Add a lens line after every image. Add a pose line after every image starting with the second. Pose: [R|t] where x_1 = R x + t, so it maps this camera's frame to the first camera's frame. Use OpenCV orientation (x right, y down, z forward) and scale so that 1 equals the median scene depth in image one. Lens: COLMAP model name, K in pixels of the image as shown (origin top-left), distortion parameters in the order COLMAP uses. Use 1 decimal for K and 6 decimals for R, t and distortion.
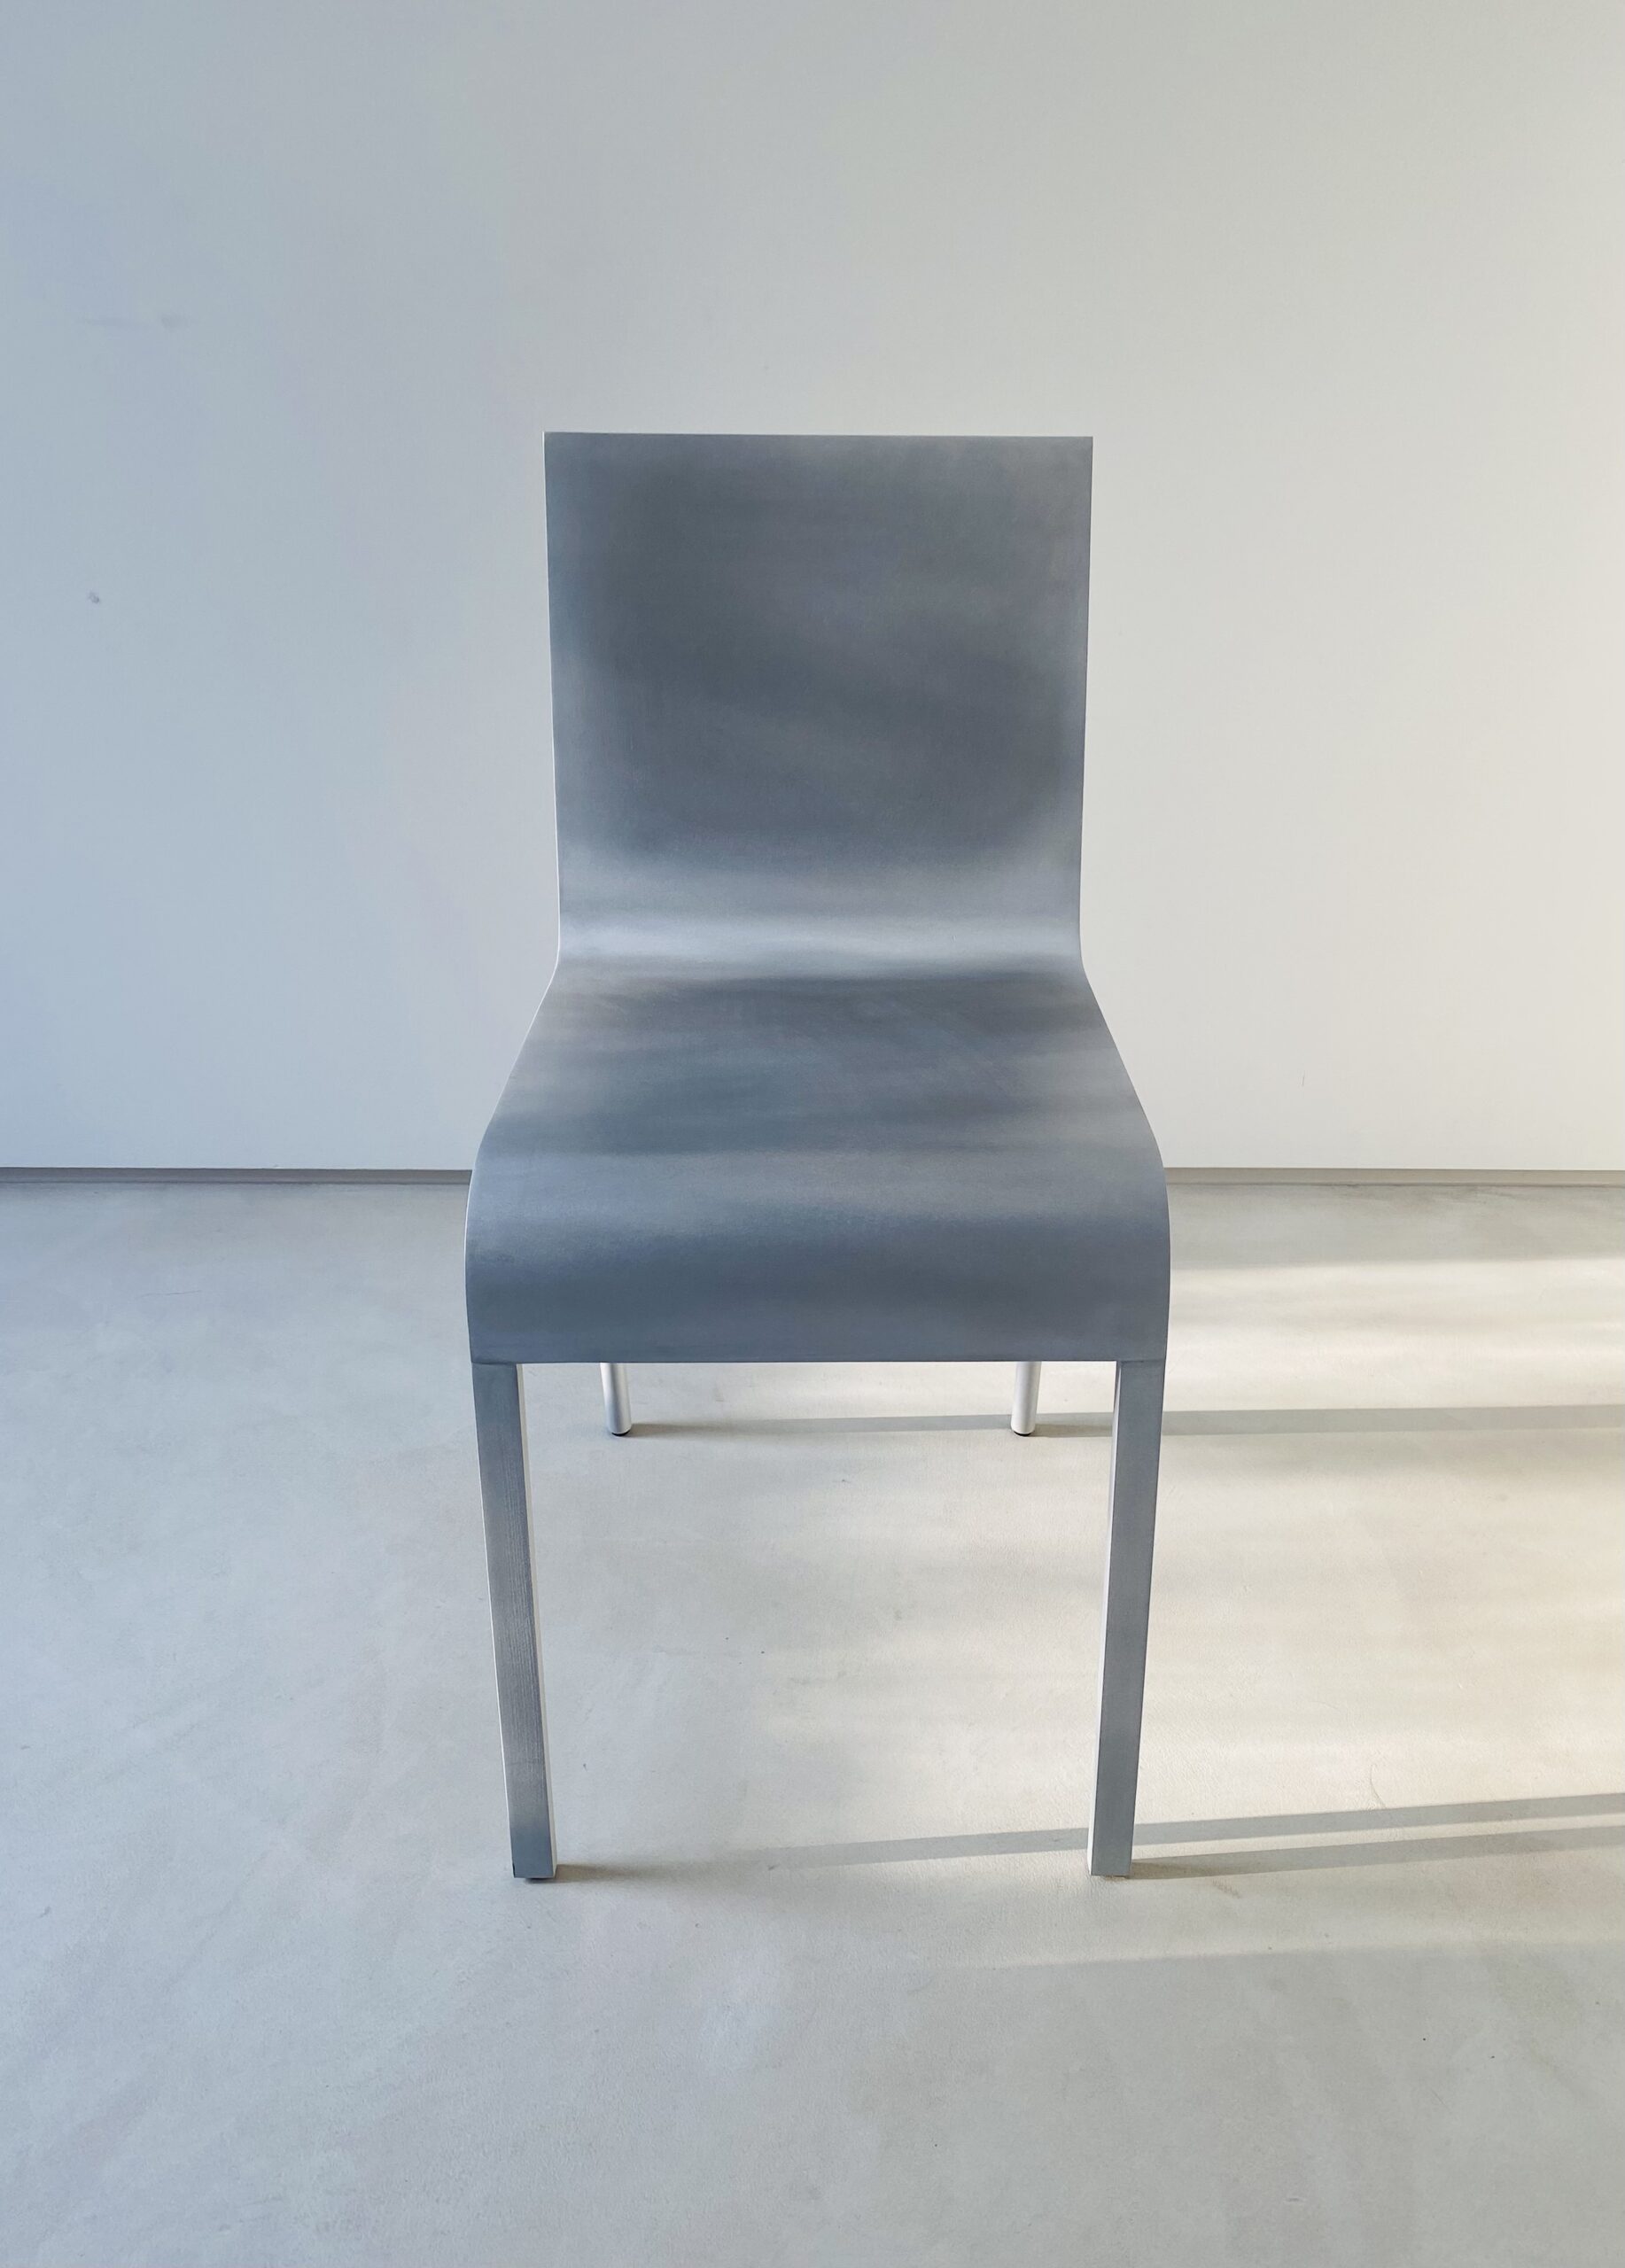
lens RADIAL K [[1787.3, 0, 846.4], [0, 1787.3, 1126.8], [0, 0, 1]] dist [0.006989, -0.011205]
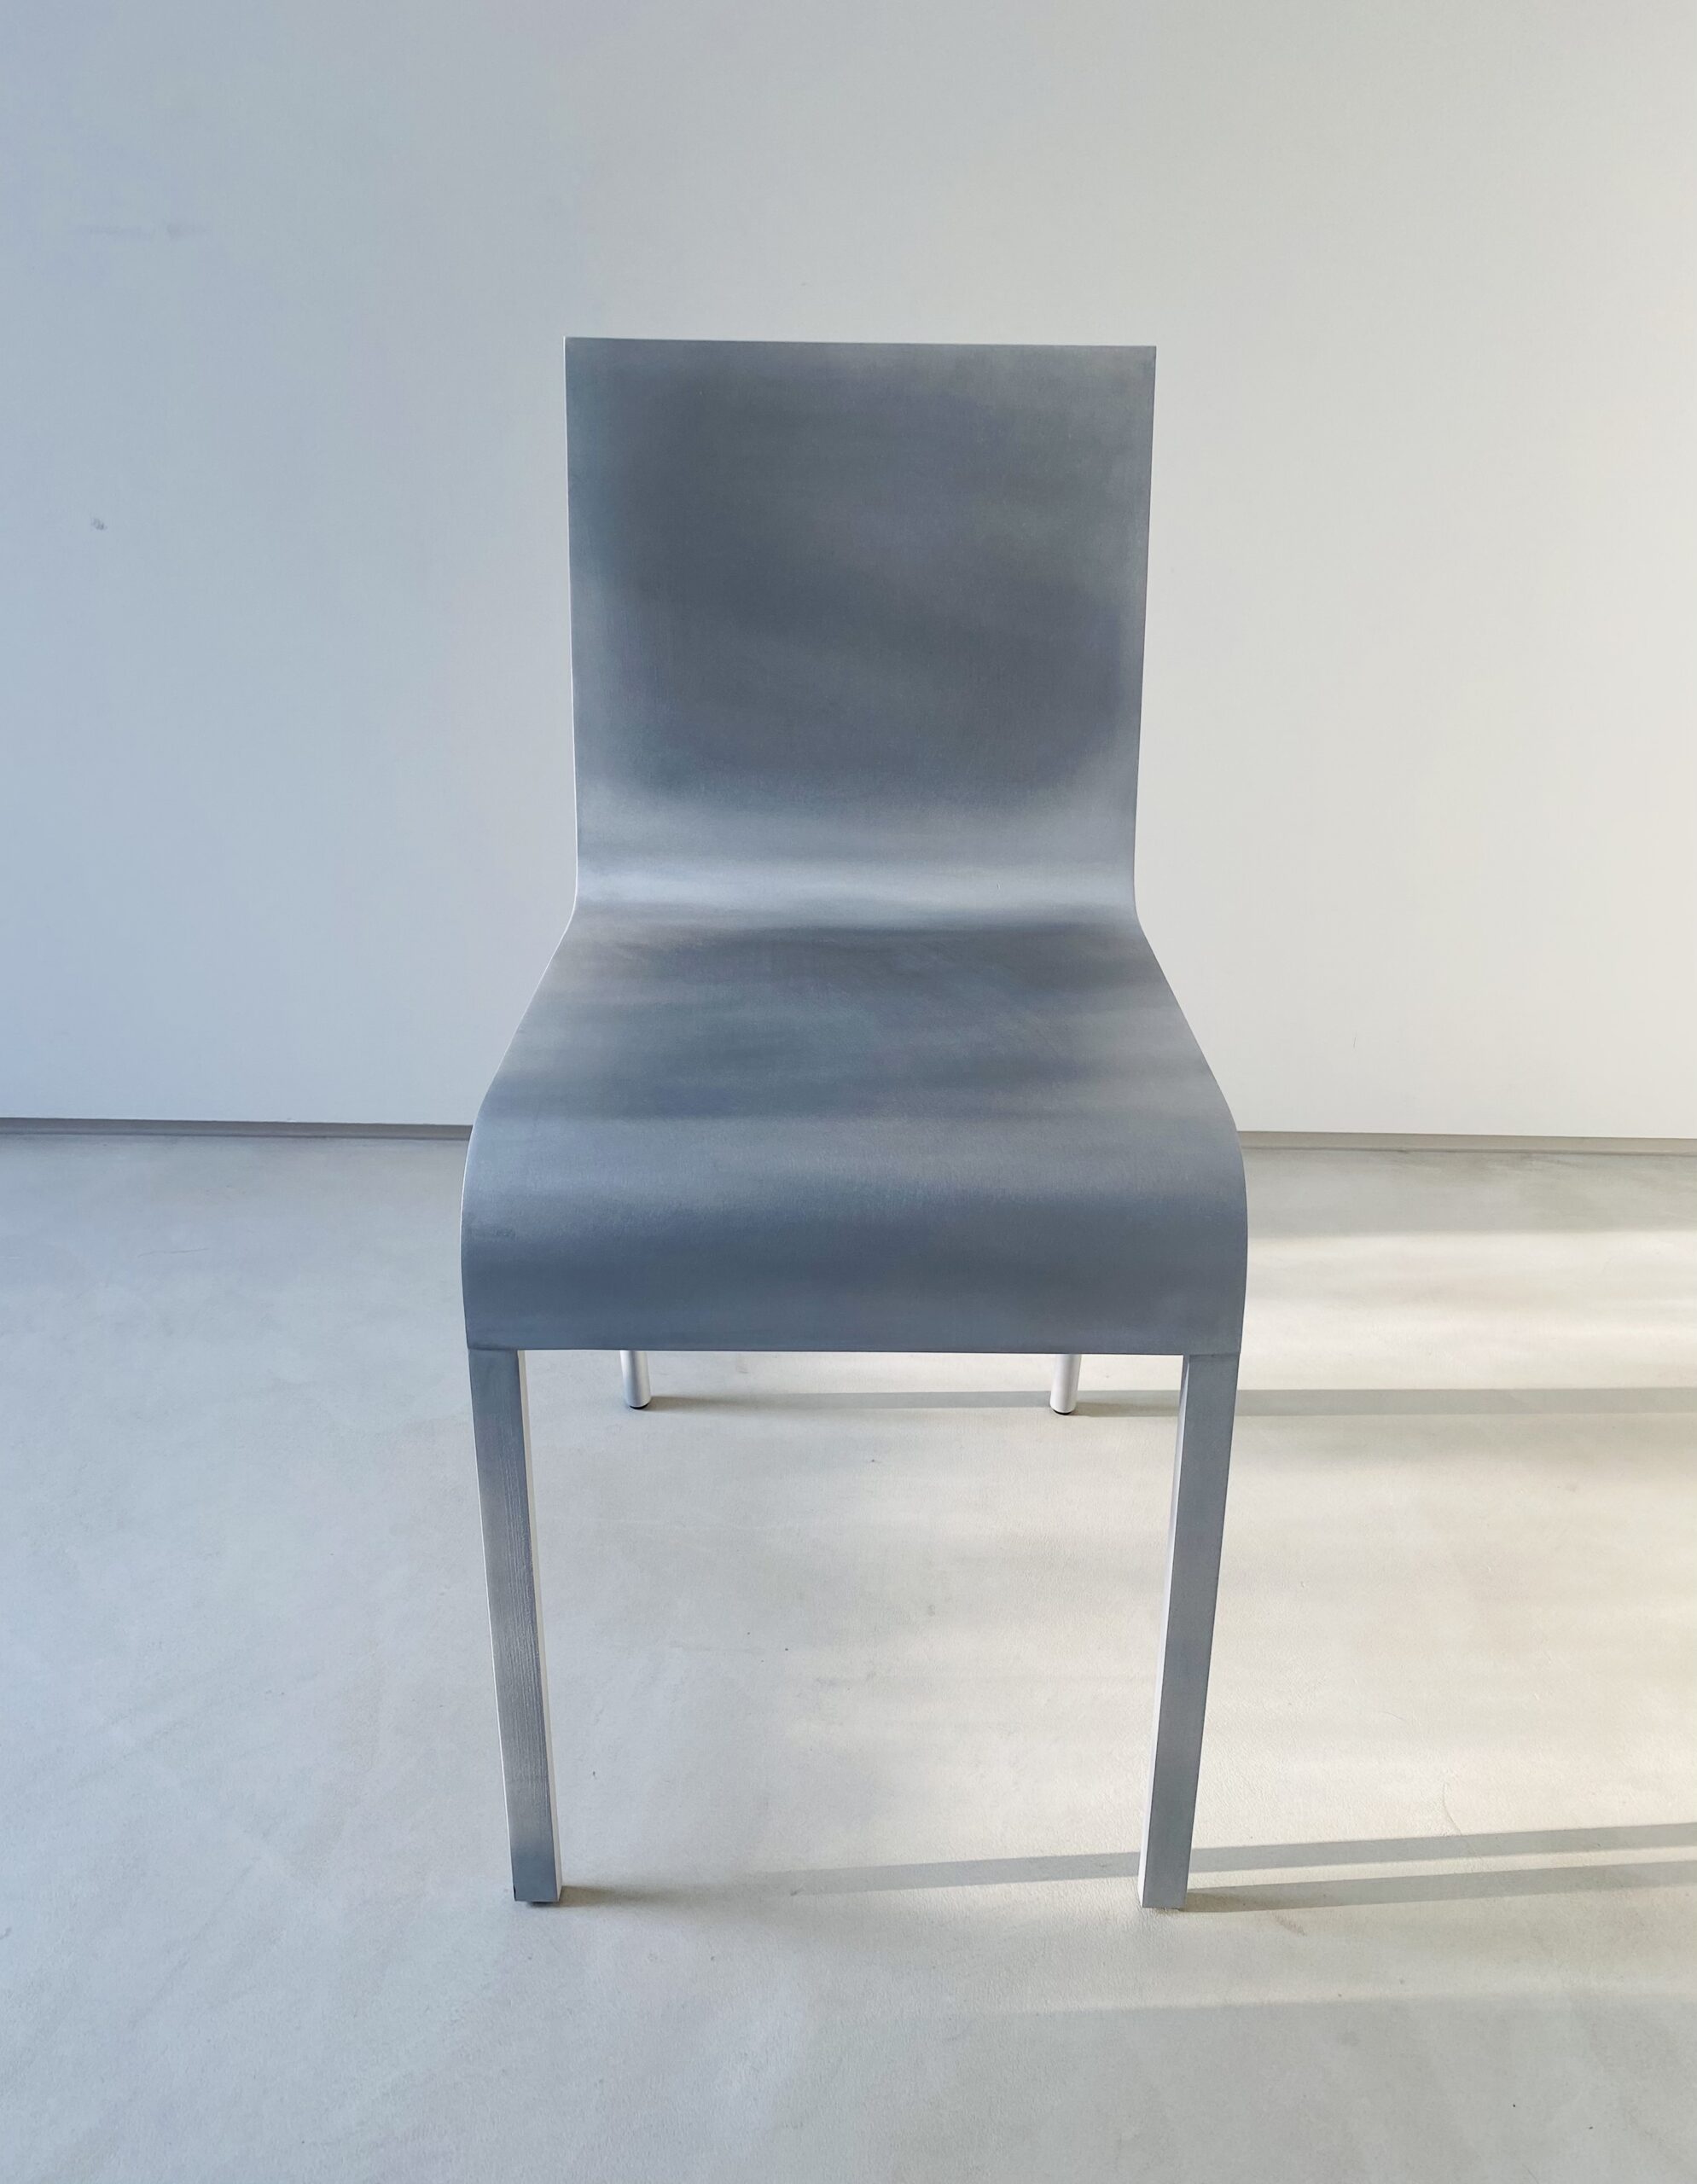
lens RADIAL K [[1708.9, 0, 848.5], [0, 1708.9, 1092.0], [0, 0, 1]] dist [0.002396, -0.001622]
pose [[0.999877, 0.010550, -0.011604, -0.007674], [-0.010456, 0.999912, 0.008134, -0.005252], [0.011689, -0.008012, 0.999900, 0.117448]]
